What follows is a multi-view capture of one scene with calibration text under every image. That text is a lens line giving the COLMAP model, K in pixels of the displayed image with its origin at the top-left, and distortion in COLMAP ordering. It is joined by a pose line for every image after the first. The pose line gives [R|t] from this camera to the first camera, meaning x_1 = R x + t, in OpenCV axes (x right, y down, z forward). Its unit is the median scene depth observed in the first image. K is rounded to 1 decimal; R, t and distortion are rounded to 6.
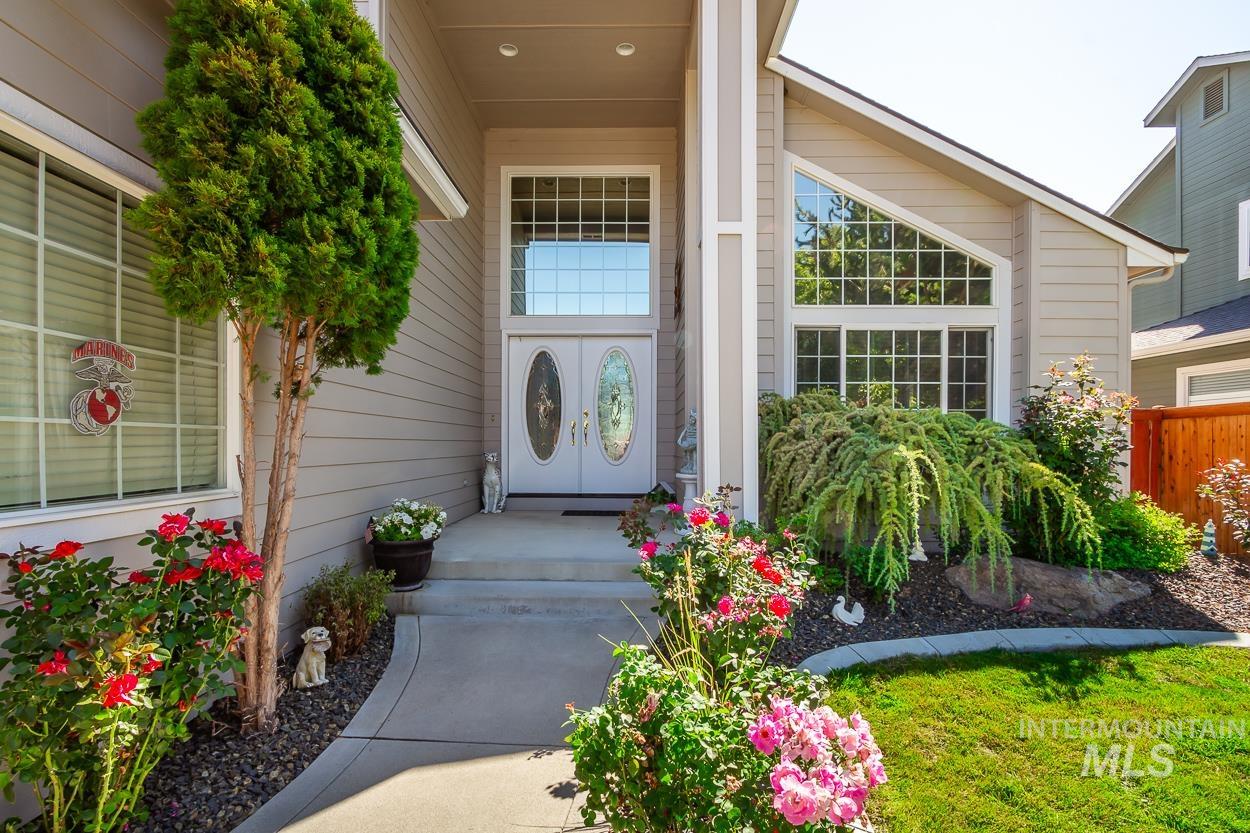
lens RADIAL K [[583.3, 0, 626.0], [0, 583.3, 423.5], [0, 0, 1]] dist [-0.015907, 0.004559]
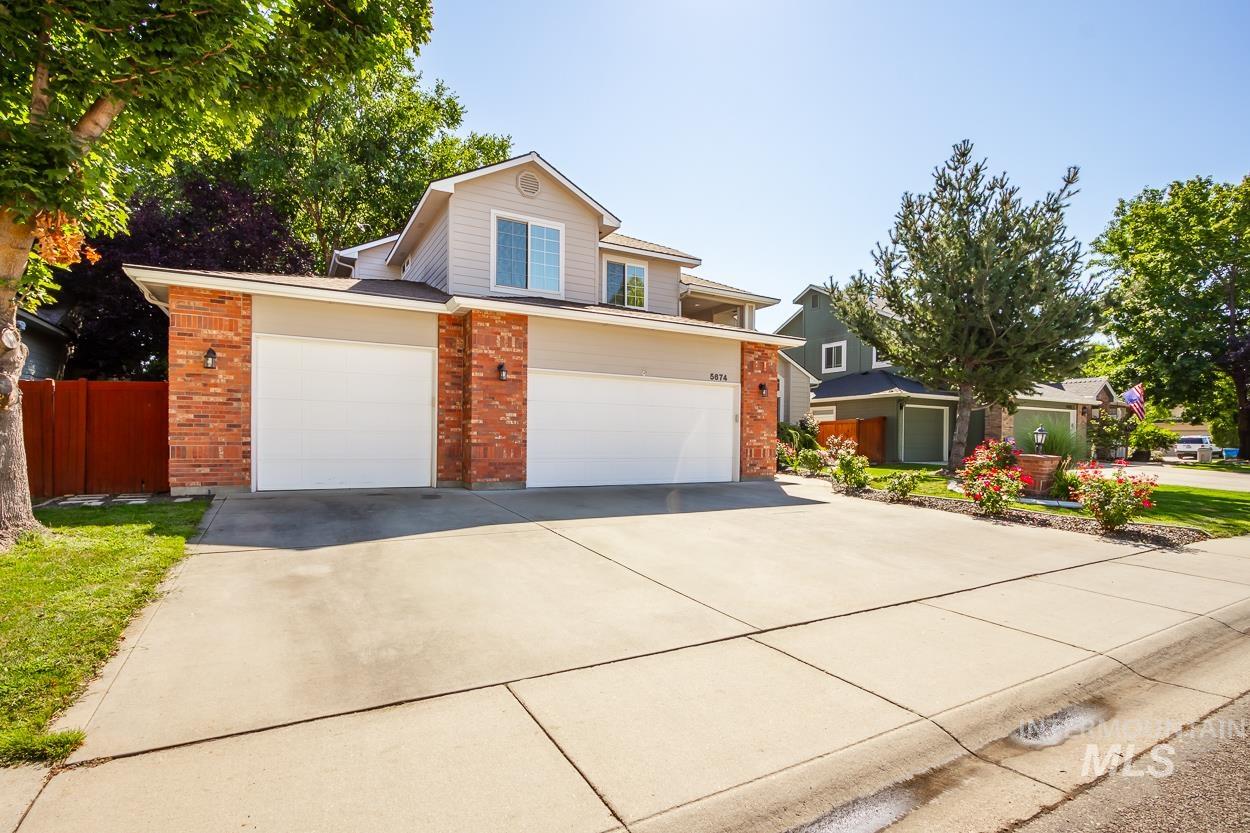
lens RADIAL K [[583.3, 0, 605.0], [0, 583.3, 426.2], [0, 0, 1]] dist [-0.015907, 0.004559]
pose [[0.871385, 0.017322, 0.490295, -1.933909], [-0.022085, 0.999748, 0.003931, 0.013063], [-0.490103, -0.014253, 0.871548, -1.481118]]
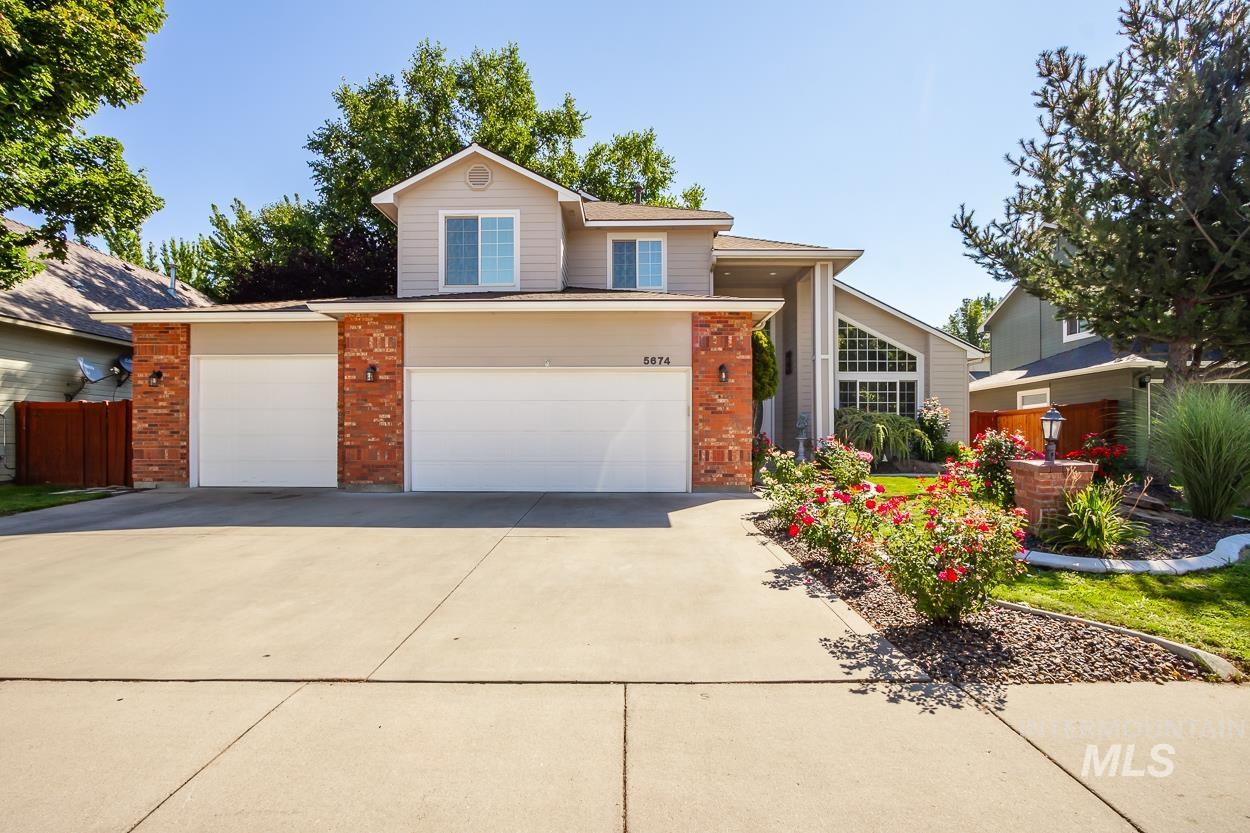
lens RADIAL K [[583.3, 0, 622.9], [0, 583.3, 421.2], [0, 0, 1]] dist [-0.015907, 0.004559]
pose [[0.999990, -0.003853, 0.002123, -0.656315], [0.003860, 0.999988, -0.002898, 0.014399], [-0.002112, 0.002906, 0.999994, -1.530414]]
